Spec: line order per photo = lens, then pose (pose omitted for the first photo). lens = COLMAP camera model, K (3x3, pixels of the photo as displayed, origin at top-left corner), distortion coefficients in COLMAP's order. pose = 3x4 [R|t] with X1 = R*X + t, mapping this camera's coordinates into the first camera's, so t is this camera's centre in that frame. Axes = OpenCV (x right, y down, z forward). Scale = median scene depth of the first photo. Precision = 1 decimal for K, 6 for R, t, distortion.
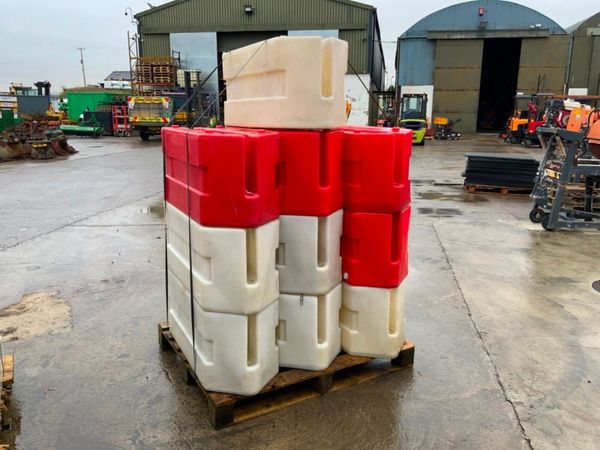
lens RADIAL K [[500.1, 0, 301.0], [0, 500.1, 216.5], [0, 0, 1]] dist [0.049693, -0.096903]
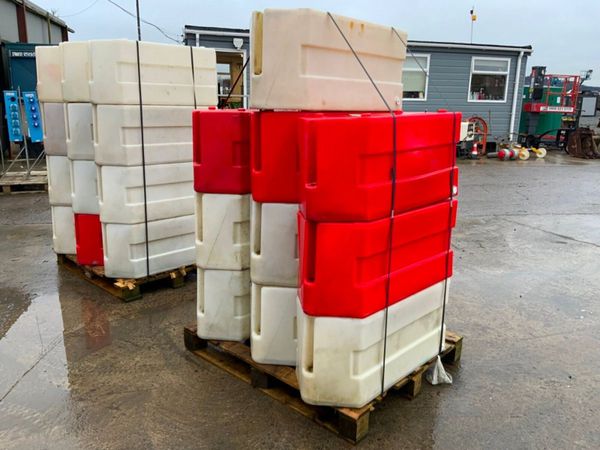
lens RADIAL K [[500.1, 0, 300.6], [0, 500.1, 221.5], [0, 0, 1]] dist [0.049693, -0.096903]
pose [[0.308863, 0.227853, -0.923410, 0.338175], [-0.216291, 0.962269, 0.165096, -0.049229], [0.926187, 0.148734, 0.346492, 0.266050]]
